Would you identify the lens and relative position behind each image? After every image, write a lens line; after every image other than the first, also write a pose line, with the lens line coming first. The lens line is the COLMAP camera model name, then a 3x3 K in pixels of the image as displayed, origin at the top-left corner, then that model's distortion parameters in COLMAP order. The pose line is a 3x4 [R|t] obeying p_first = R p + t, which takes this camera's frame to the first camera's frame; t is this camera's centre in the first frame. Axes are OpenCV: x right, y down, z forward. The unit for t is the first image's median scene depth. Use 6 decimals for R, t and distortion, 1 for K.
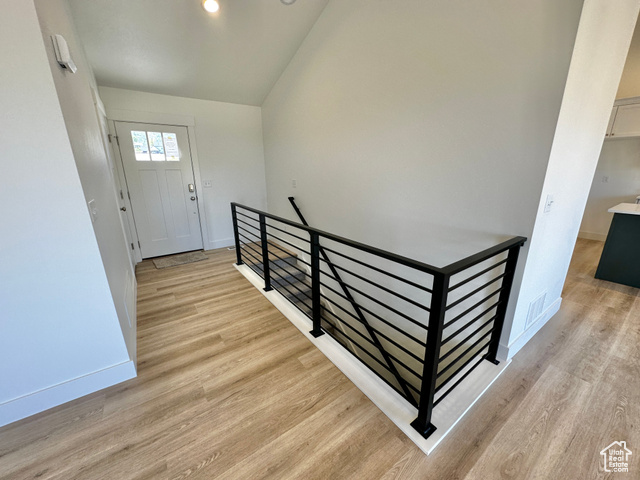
lens RADIAL K [[253.6, 0, 320.6], [0, 253.6, 240.2], [0, 0, 1]] dist [-0.003824, 0.000341]
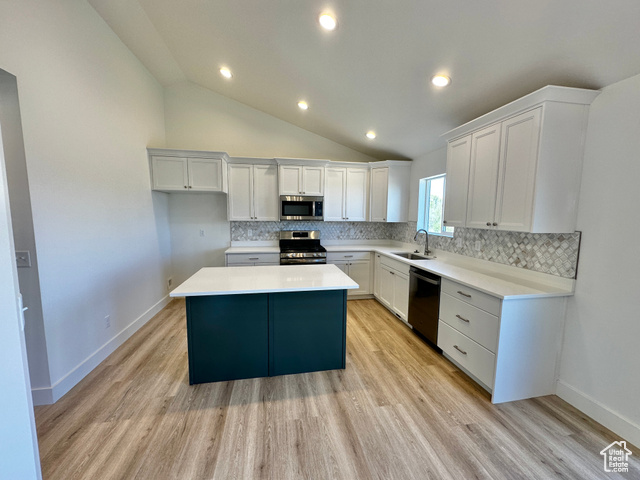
lens RADIAL K [[253.6, 0, 320.6], [0, 253.6, 240.2], [0, 0, 1]] dist [-0.003824, 0.000341]
pose [[0.408240, -0.082785, 0.909113, 0.761735], [0.232838, 0.972384, -0.016010, -0.164930], [-0.882681, 0.218211, 0.416242, 0.377800]]
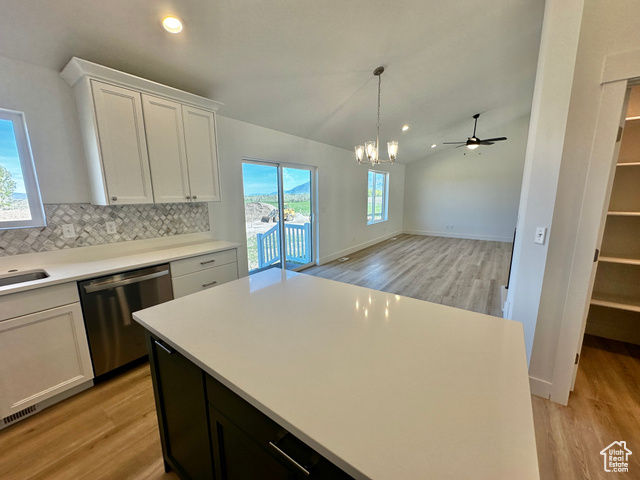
lens RADIAL K [[253.6, 0, 320.6], [0, 253.6, 240.2], [0, 0, 1]] dist [-0.003824, 0.000341]
pose [[-0.944622, 0.075360, -0.319390, 1.606717], [-0.070949, 0.903355, 0.422985, -0.384200], [0.320399, 0.422221, -0.847982, 1.226176]]
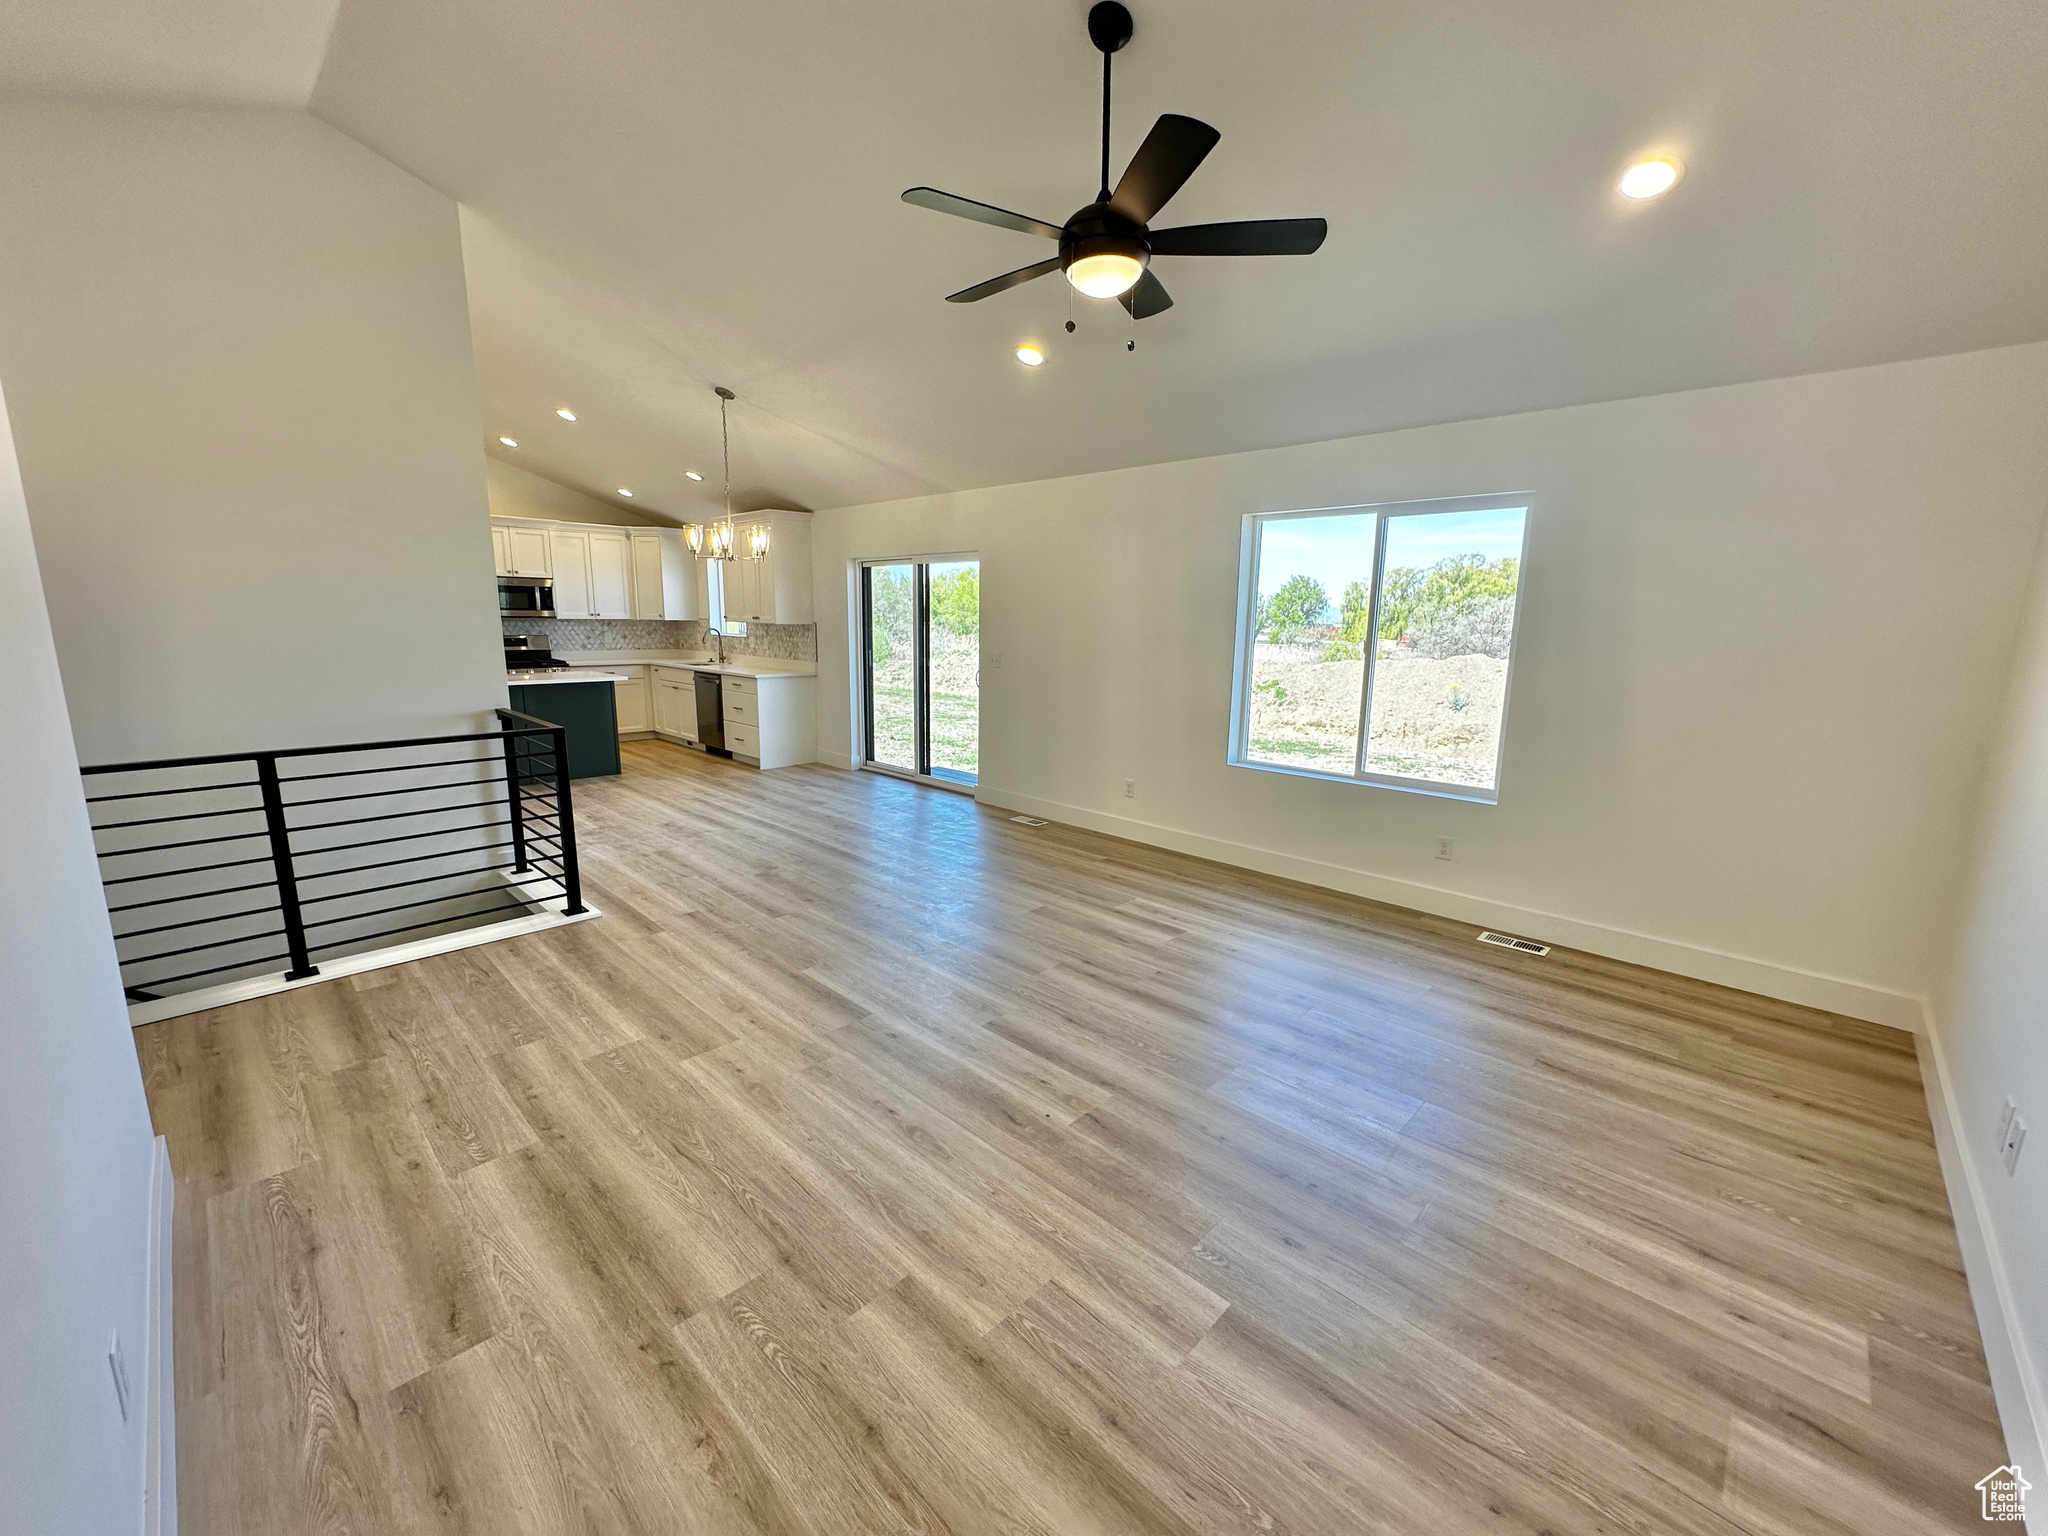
lens RADIAL K [[811.4, 0, 1025.8], [0, 811.4, 768.7], [0, 0, 1]] dist [-0.003824, 0.000341]
pose [[-0.192287, -0.178068, 0.965048, -1.301449], [0.250992, 0.941767, 0.223782, 0.002888], [-0.948698, 0.285250, -0.136396, -0.146945]]
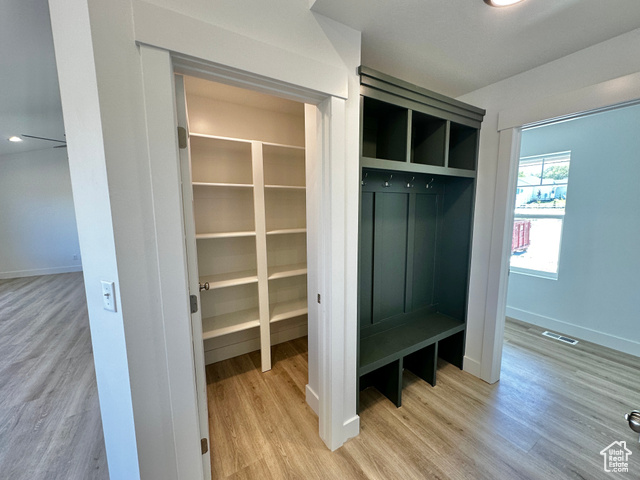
lens RADIAL K [[253.6, 0, 320.6], [0, 253.6, 240.2], [0, 0, 1]] dist [-0.003824, 0.000341]
pose [[-0.059337, 0.133683, -0.989246, 1.205011], [-0.258783, 0.955053, 0.144584, -0.364890], [0.964111, 0.264580, -0.022075, 1.131565]]
